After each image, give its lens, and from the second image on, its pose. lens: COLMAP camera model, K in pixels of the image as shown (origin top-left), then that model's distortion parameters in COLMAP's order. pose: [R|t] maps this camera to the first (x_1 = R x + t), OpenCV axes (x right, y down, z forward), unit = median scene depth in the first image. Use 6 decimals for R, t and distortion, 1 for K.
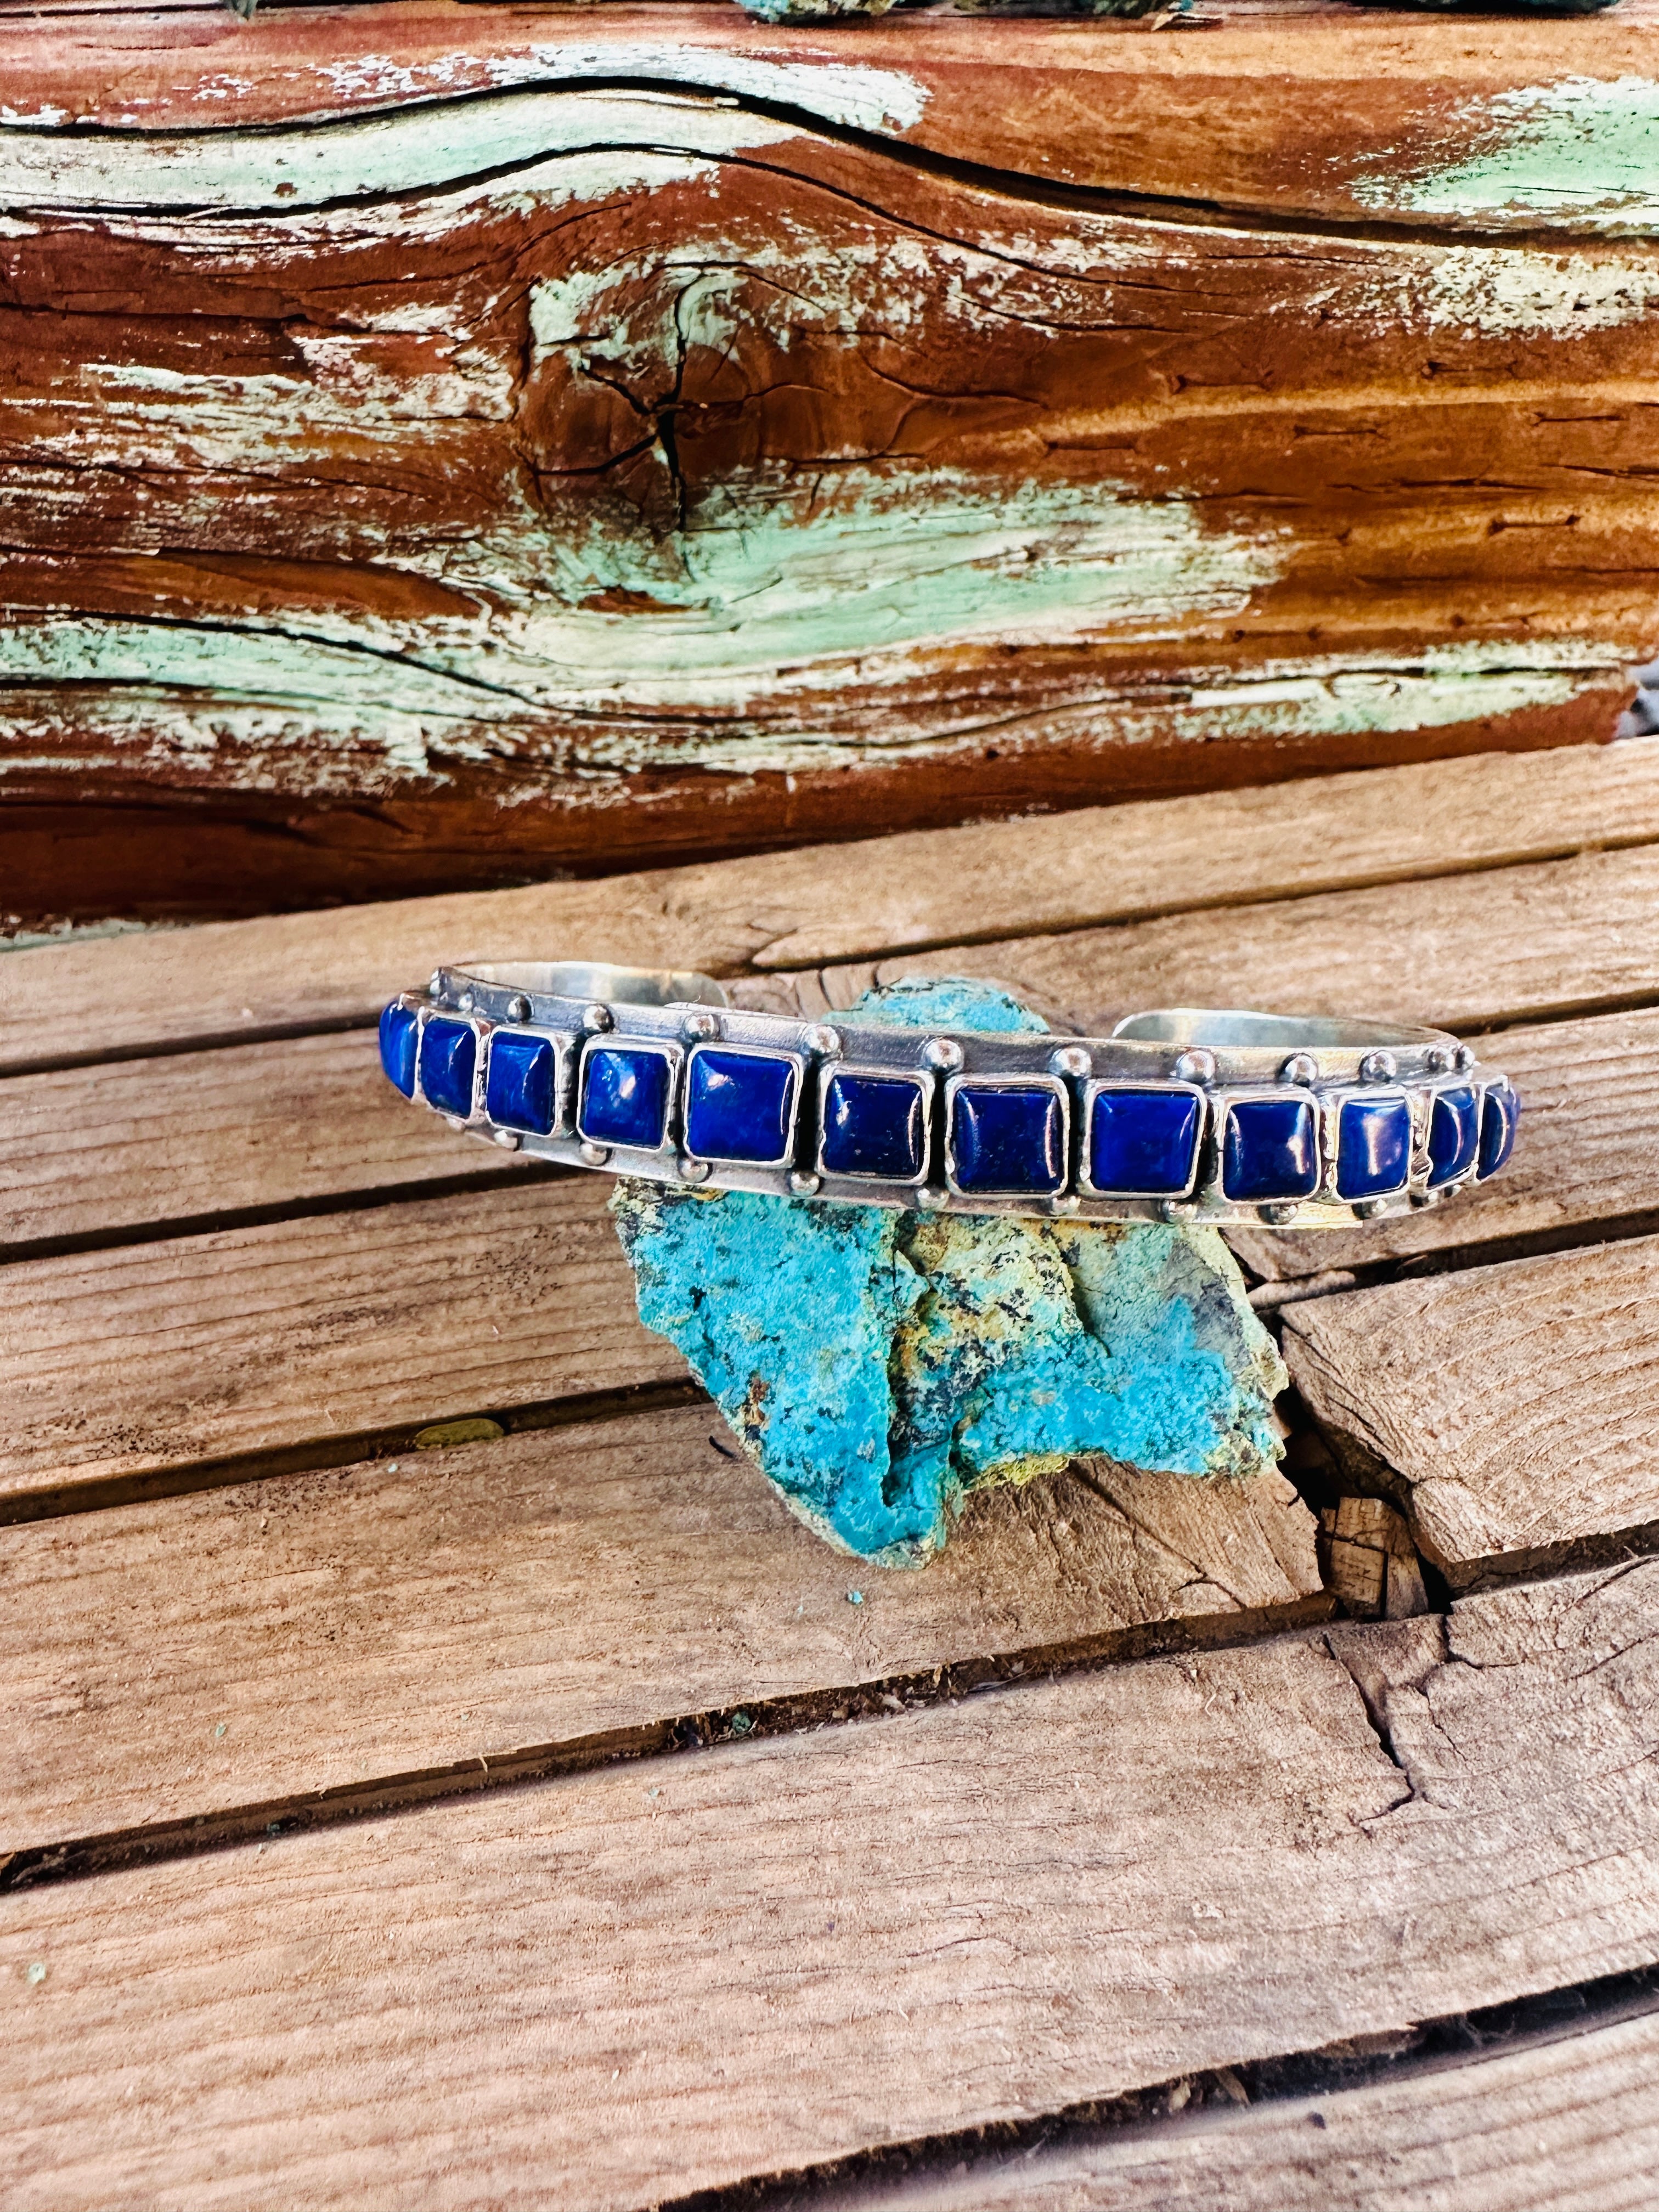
lens RADIAL K [[1581.8, 0, 828.2], [0, 1581.8, 1068.2], [0, 0, 1]] dist [-0.013810, 0.008735]
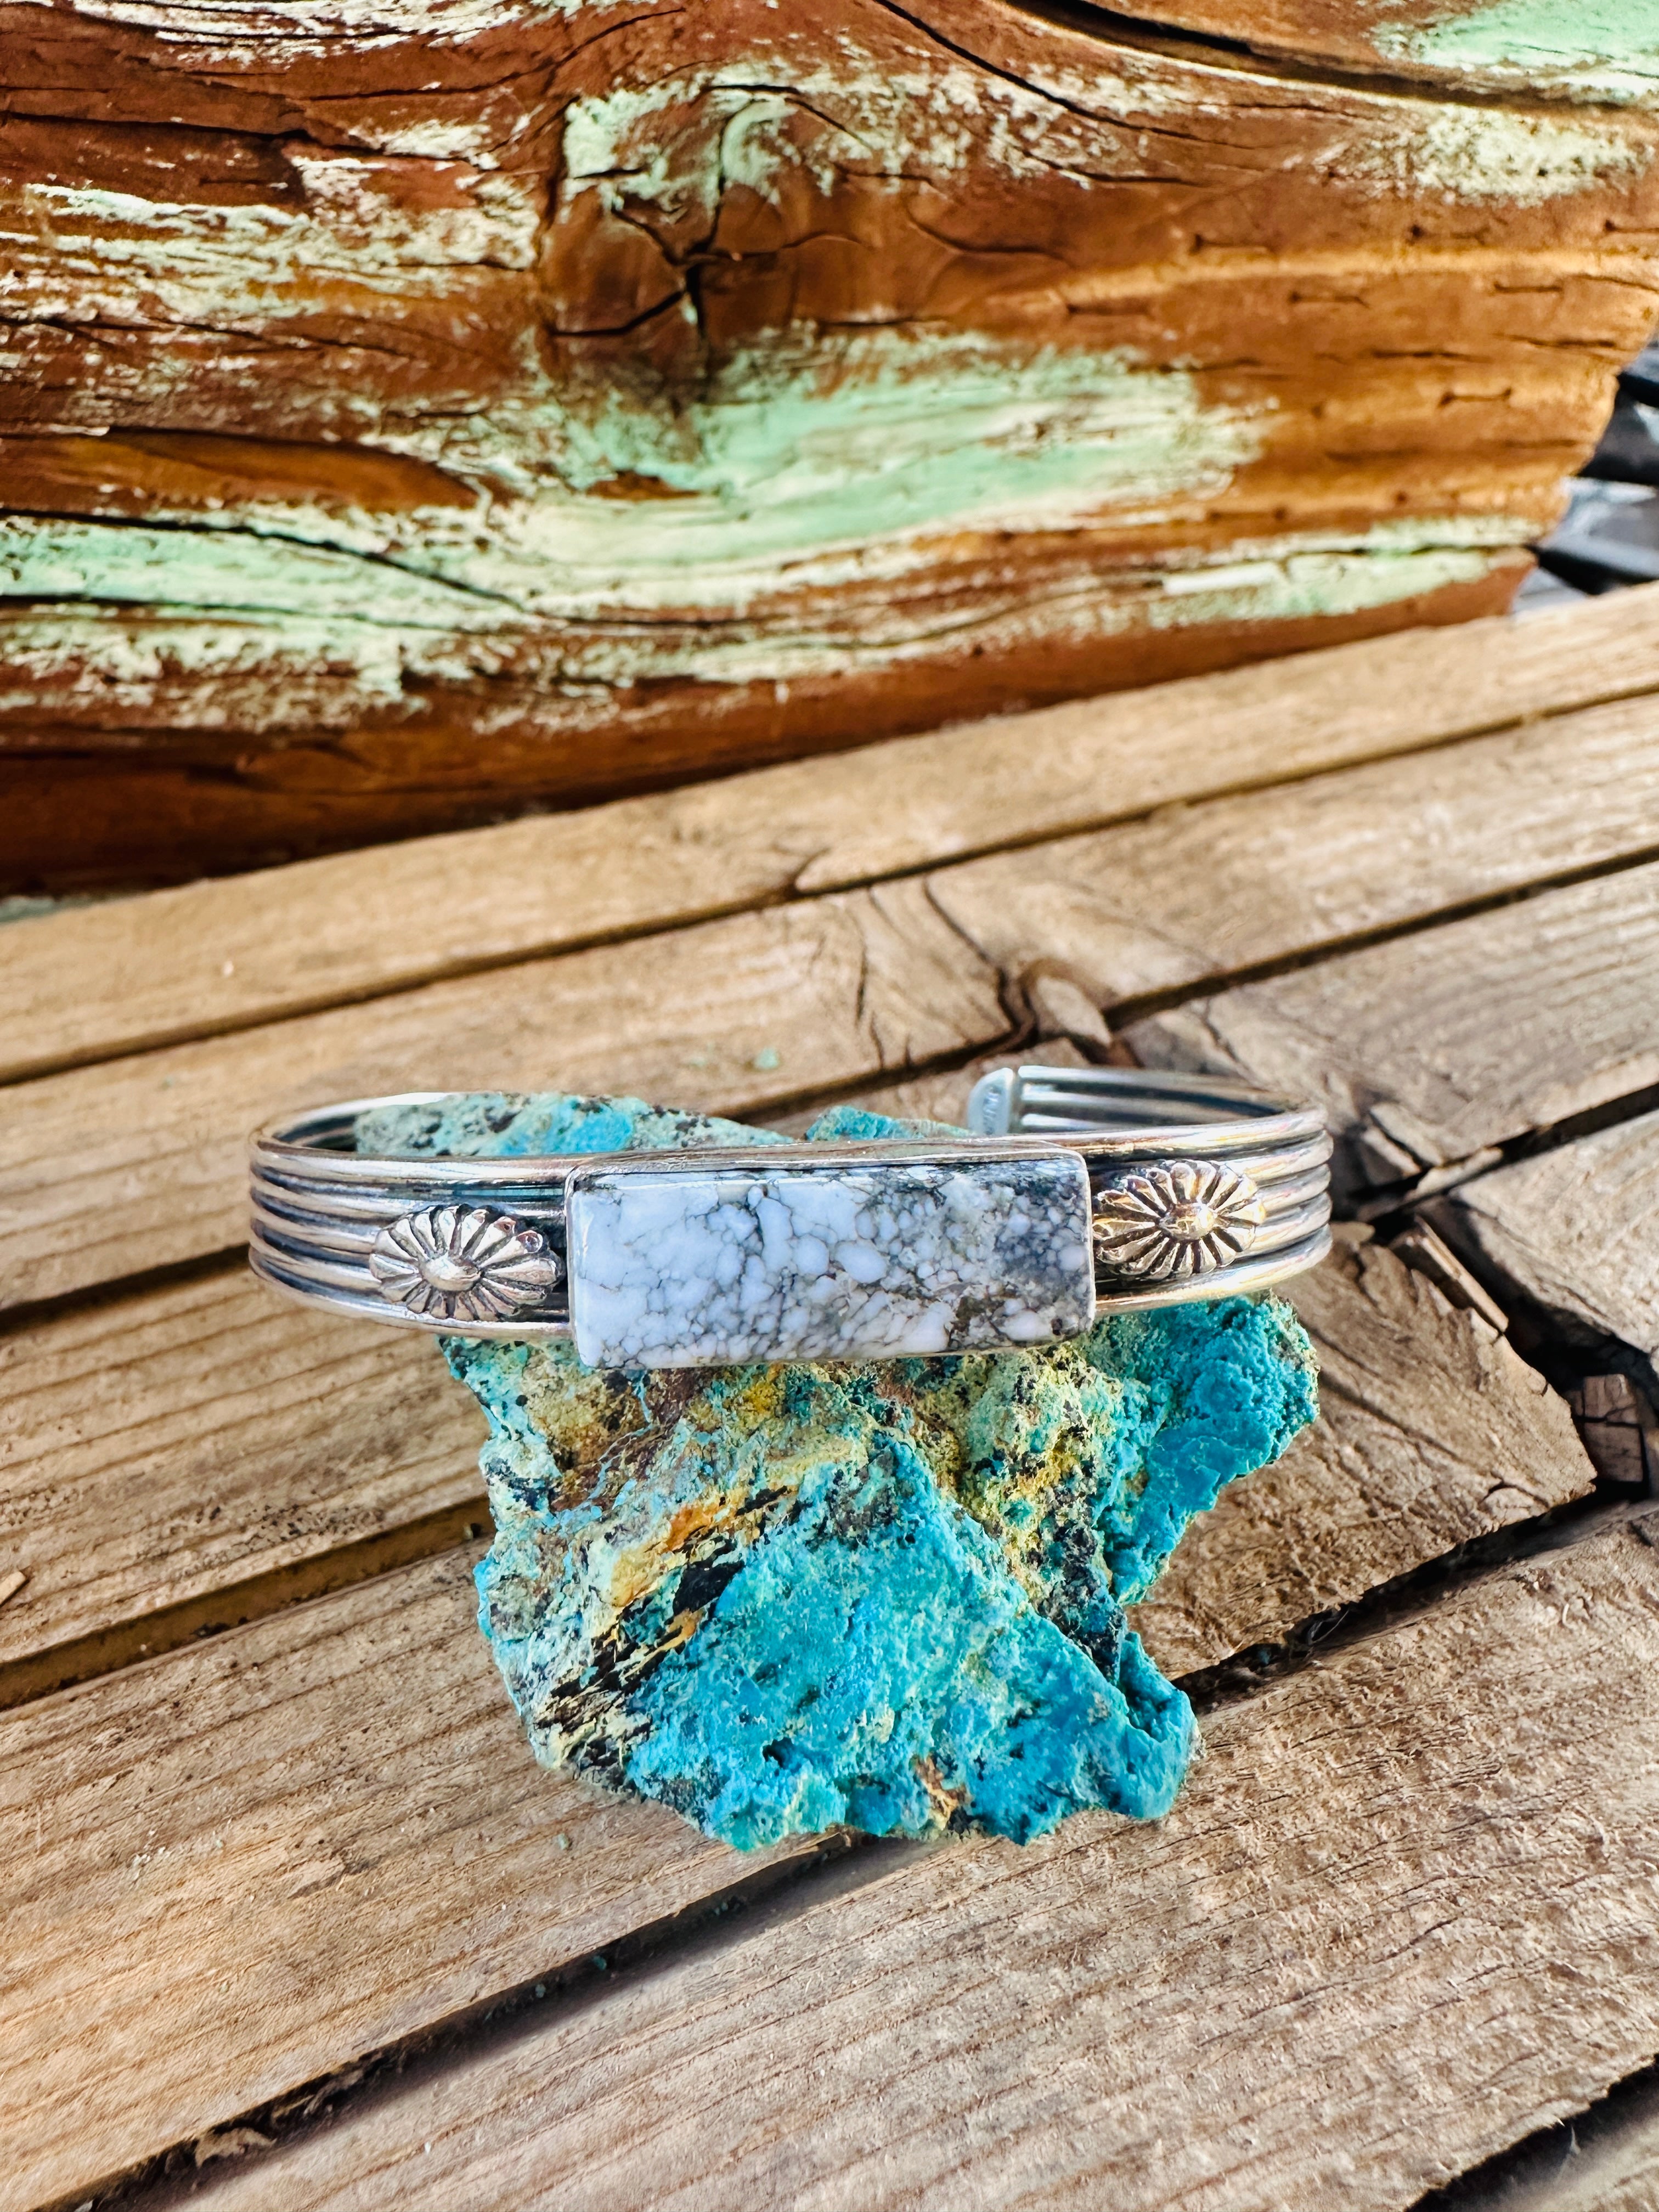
lens RADIAL K [[1573.6, 0, 833.1], [0, 1573.6, 1026.7], [0, 0, 1]] dist [-0.021993, 0.015083]
pose [[0.973821, -0.096315, 0.205903, -0.237541], [0.094665, 0.995349, 0.017877, -0.001648], [-0.206667, 0.002082, 0.978409, 0.126780]]
